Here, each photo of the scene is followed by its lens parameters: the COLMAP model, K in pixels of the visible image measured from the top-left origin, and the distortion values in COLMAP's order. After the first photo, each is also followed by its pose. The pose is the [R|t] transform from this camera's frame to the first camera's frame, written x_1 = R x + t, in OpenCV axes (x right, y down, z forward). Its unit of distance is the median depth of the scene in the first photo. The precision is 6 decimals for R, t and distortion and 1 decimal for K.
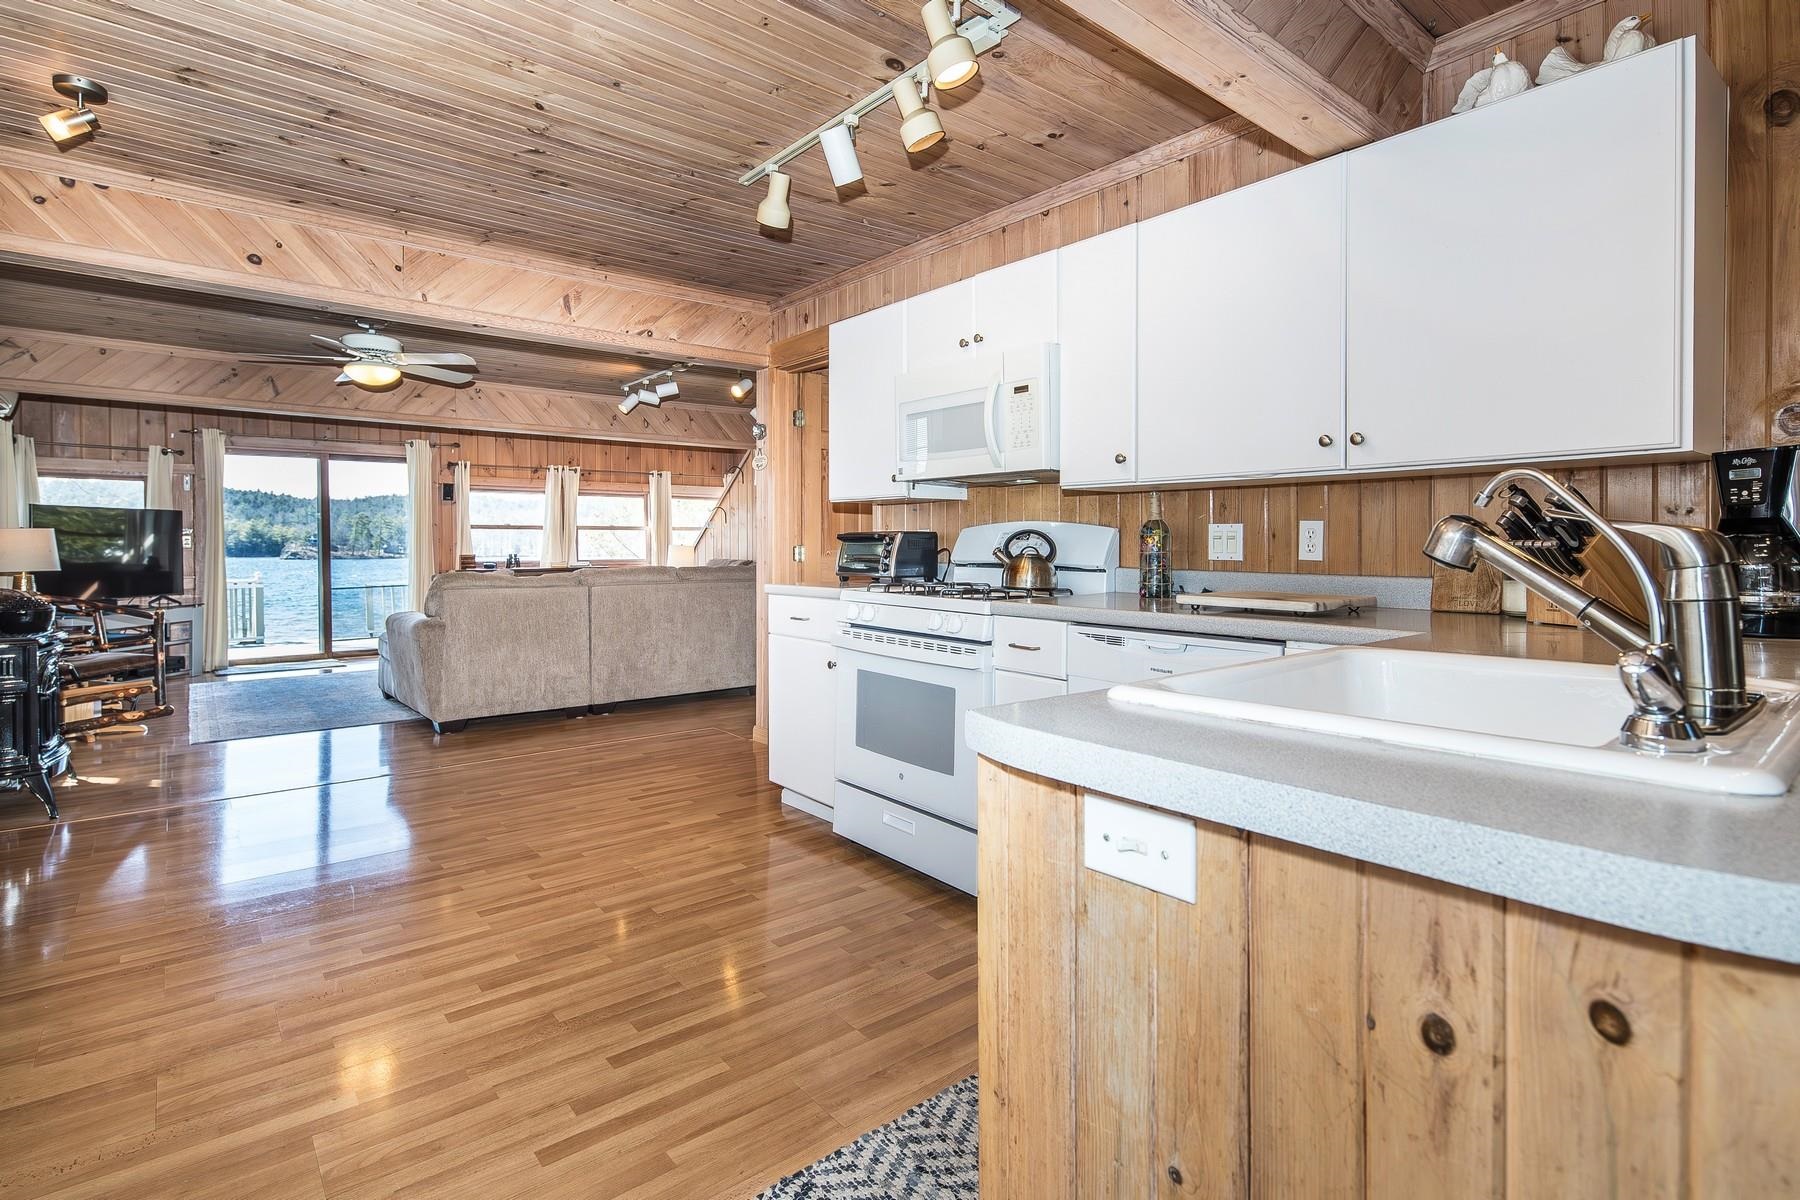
lens RADIAL K [[884.5, 0, 912.3], [0, 884.5, 543.8], [0, 0, 1]] dist [0.010567, -0.002180]
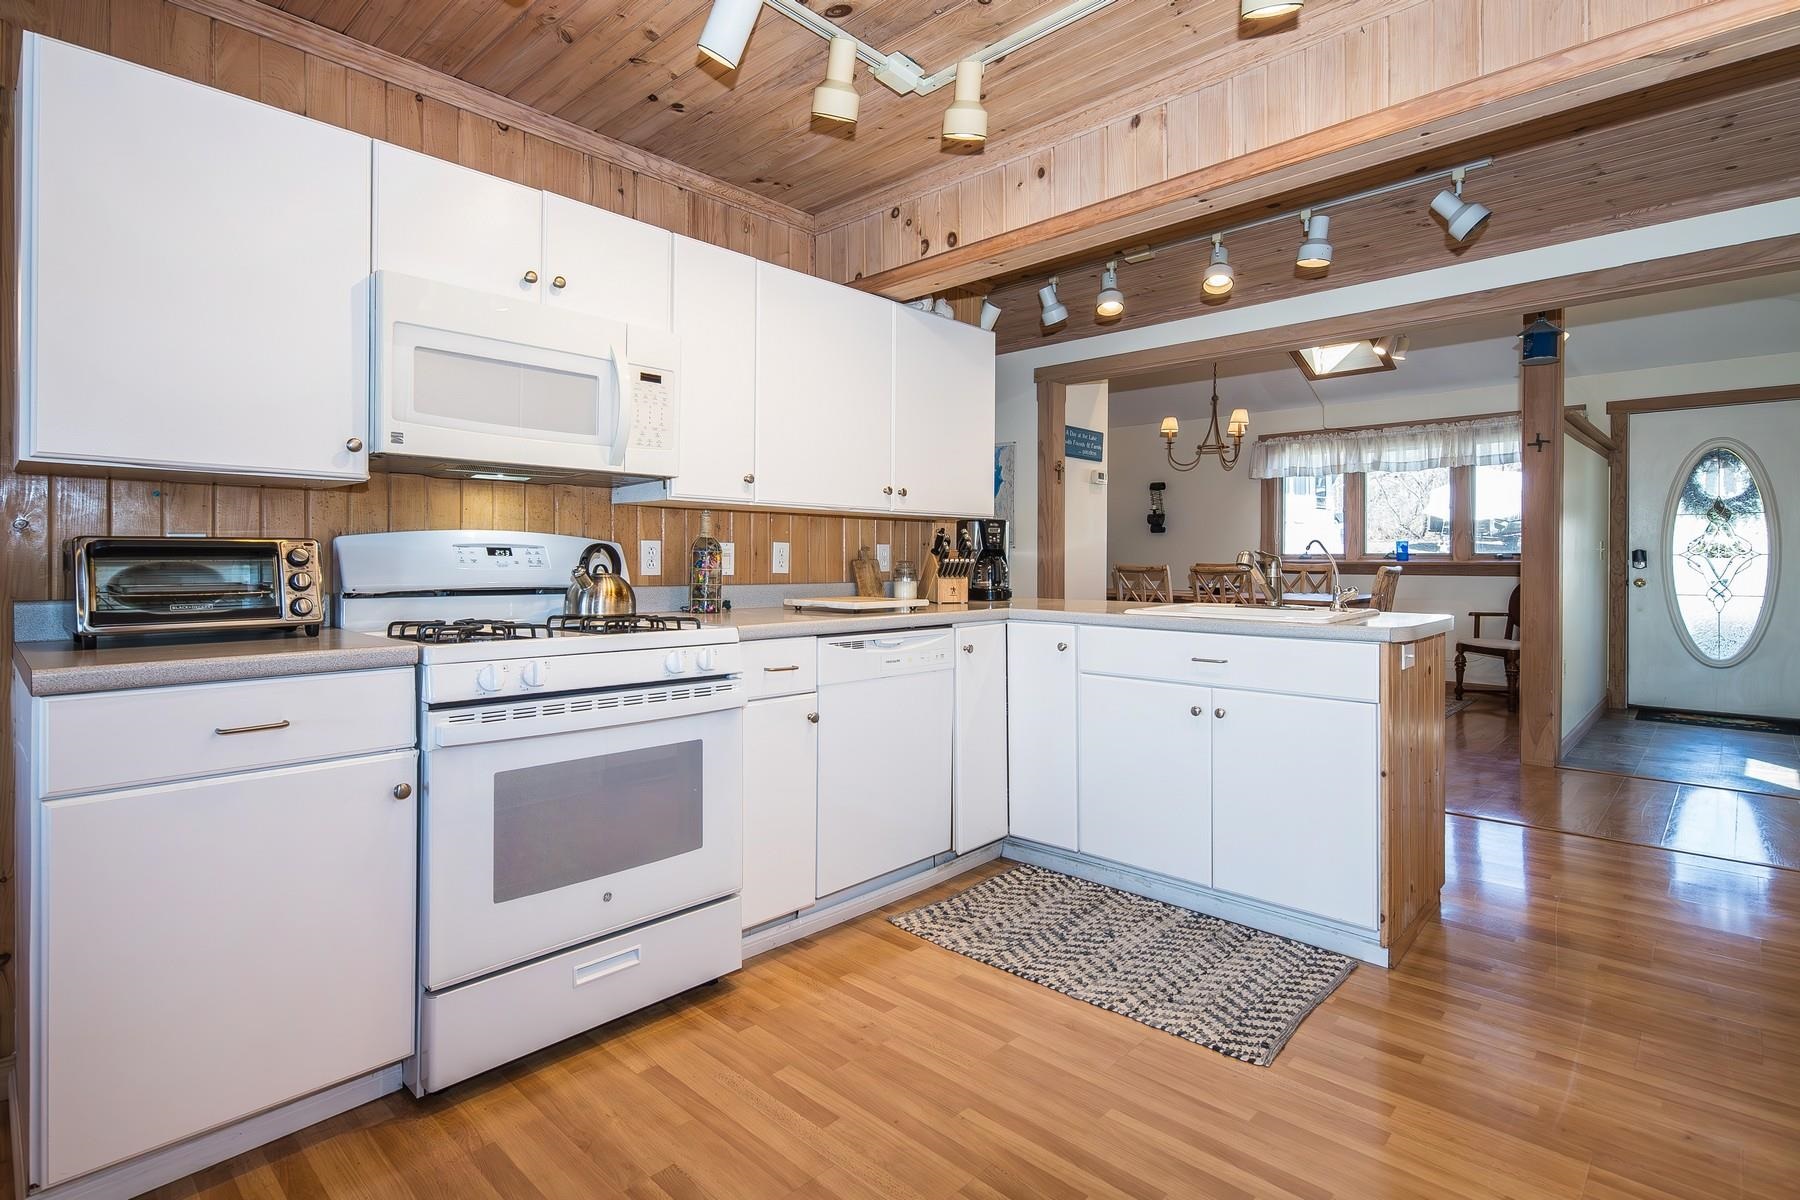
lens RADIAL K [[884.5, 0, 866.7], [0, 884.5, 550.0], [0, 0, 1]] dist [0.010567, -0.002180]
pose [[-0.103906, 0.009761, 0.994539, -0.792395], [-0.000466, 0.999951, -0.009863, -0.002417], [-0.994587, -0.001489, -0.103896, 0.949640]]
